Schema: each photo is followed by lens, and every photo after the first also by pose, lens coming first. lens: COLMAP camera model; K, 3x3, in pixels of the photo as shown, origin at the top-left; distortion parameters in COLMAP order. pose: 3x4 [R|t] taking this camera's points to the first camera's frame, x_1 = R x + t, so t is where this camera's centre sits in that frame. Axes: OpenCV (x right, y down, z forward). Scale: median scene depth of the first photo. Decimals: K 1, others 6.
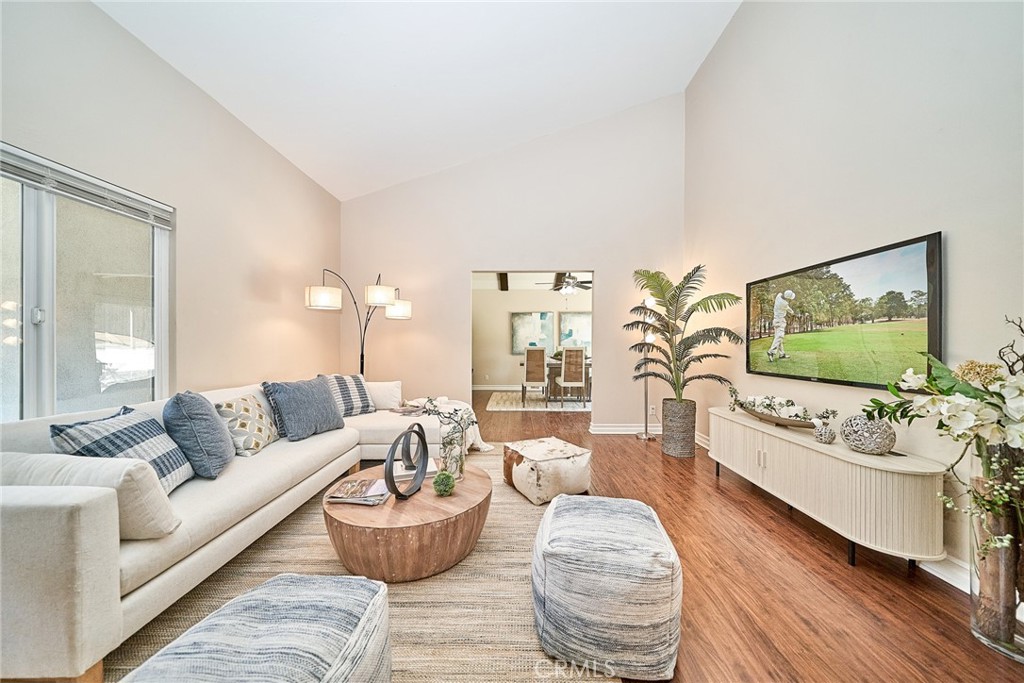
lens RADIAL K [[352.2, 0, 514.9], [0, 352.2, 342.9], [0, 0, 1]] dist [0.000240, -0.000082]
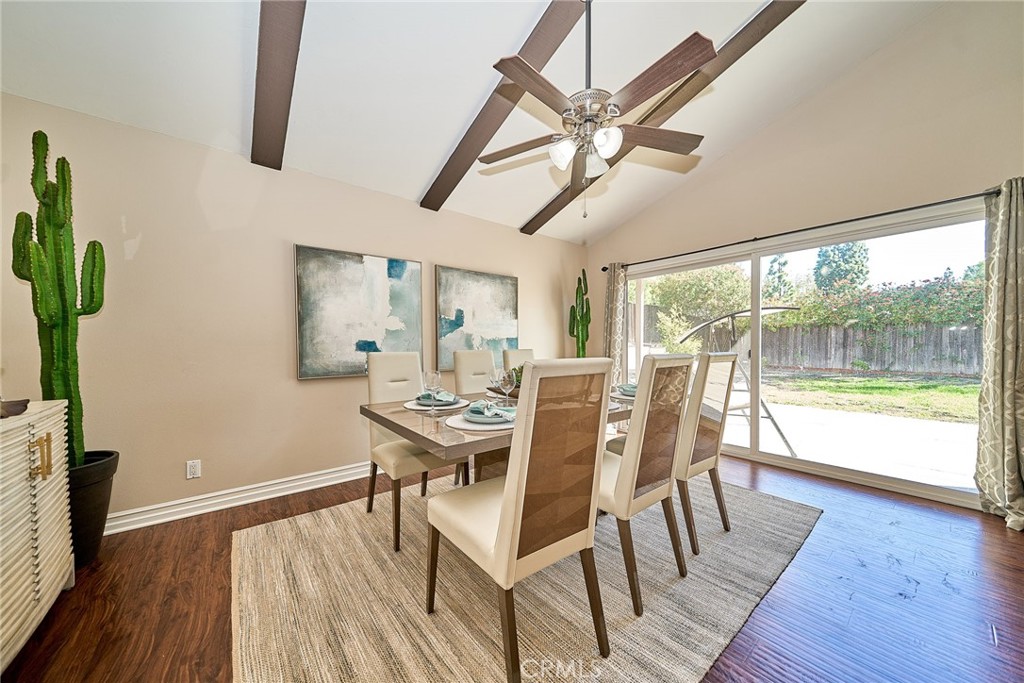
lens RADIAL K [[352.2, 0, 499.0], [0, 352.2, 351.7], [0, 0, 1]] dist [0.000240, -0.000082]
pose [[0.790103, -0.014866, 0.612794, -0.084762], [0.003408, 0.999797, 0.019859, 0.003841], [-0.612964, -0.013602, 0.789993, 0.905140]]
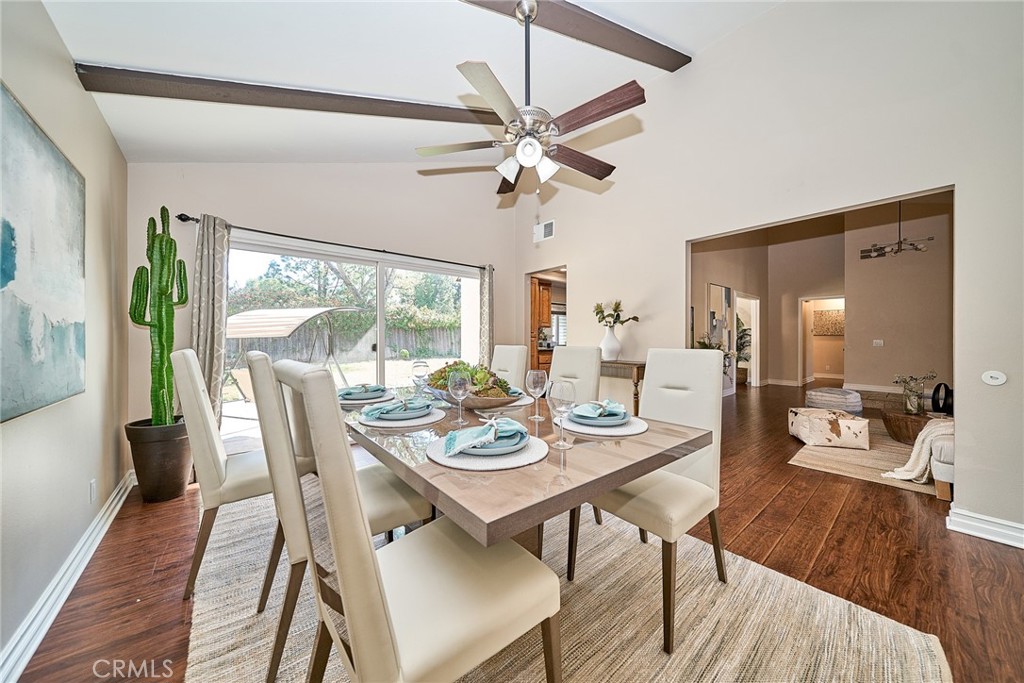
lens RADIAL K [[352.2, 0, 503.8], [0, 352.2, 339.9], [0, 0, 1]] dist [0.000240, -0.000082]
pose [[-0.642100, -0.001620, 0.766619, -0.041203], [-0.000077, 0.999998, 0.002048, 0.002993], [-0.766621, 0.001256, -0.642099, 2.496226]]
